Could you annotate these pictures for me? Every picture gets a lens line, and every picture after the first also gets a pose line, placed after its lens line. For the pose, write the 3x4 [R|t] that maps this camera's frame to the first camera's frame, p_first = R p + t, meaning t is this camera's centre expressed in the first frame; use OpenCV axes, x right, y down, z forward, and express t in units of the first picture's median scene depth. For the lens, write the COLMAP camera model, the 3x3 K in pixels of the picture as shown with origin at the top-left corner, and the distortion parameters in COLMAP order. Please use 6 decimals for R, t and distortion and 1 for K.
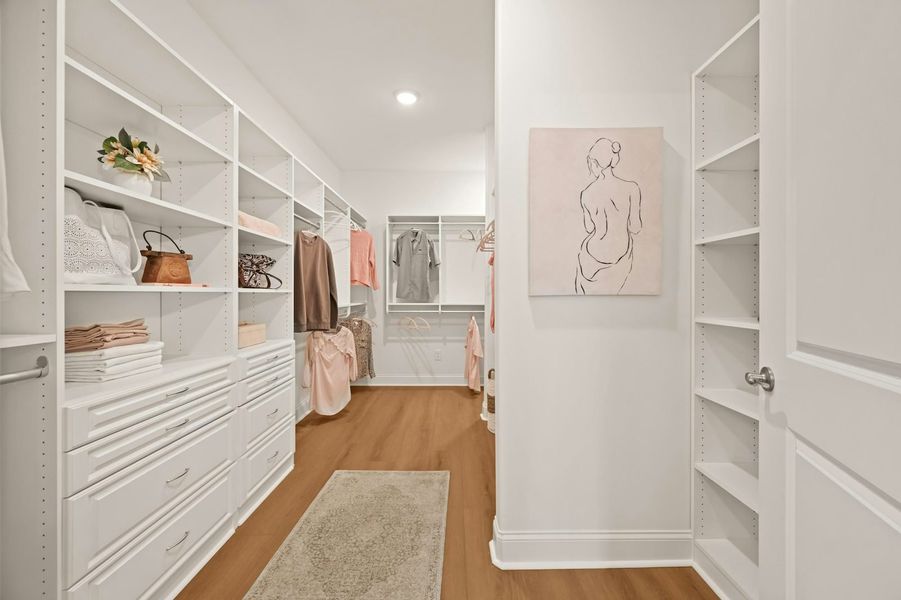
lens RADIAL K [[441.4, 0, 450.6], [0, 441.4, 297.2], [0, 0, 1]] dist [-0.001367, -0.000358]
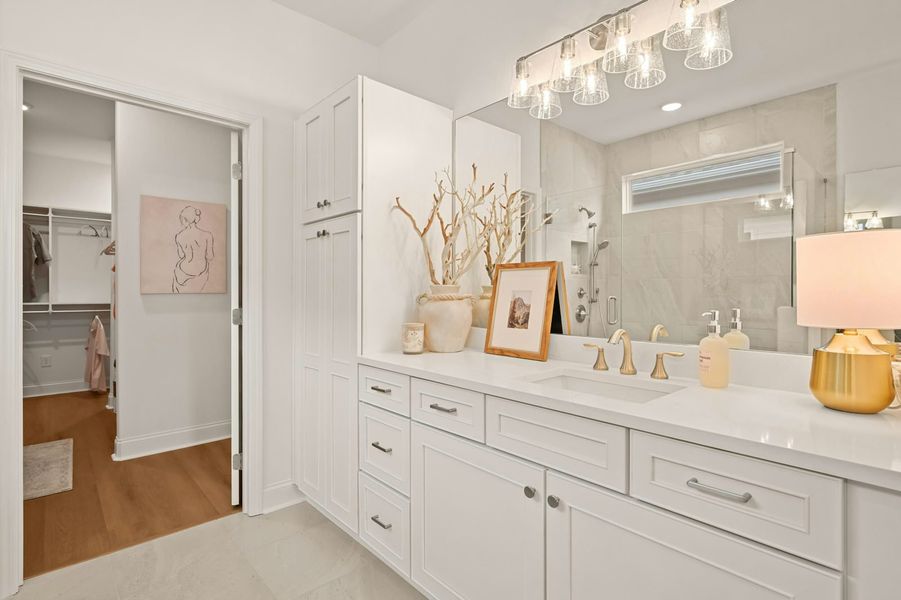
lens RADIAL K [[441.4, 0, 449.4], [0, 441.4, 295.4], [0, 0, 1]] dist [-0.001367, -0.000358]
pose [[0.747156, 0.000555, 0.664648, -0.014573], [0.001410, 0.999996, -0.002420, 0.002359], [-0.664647, 0.002746, 0.747152, -0.254496]]
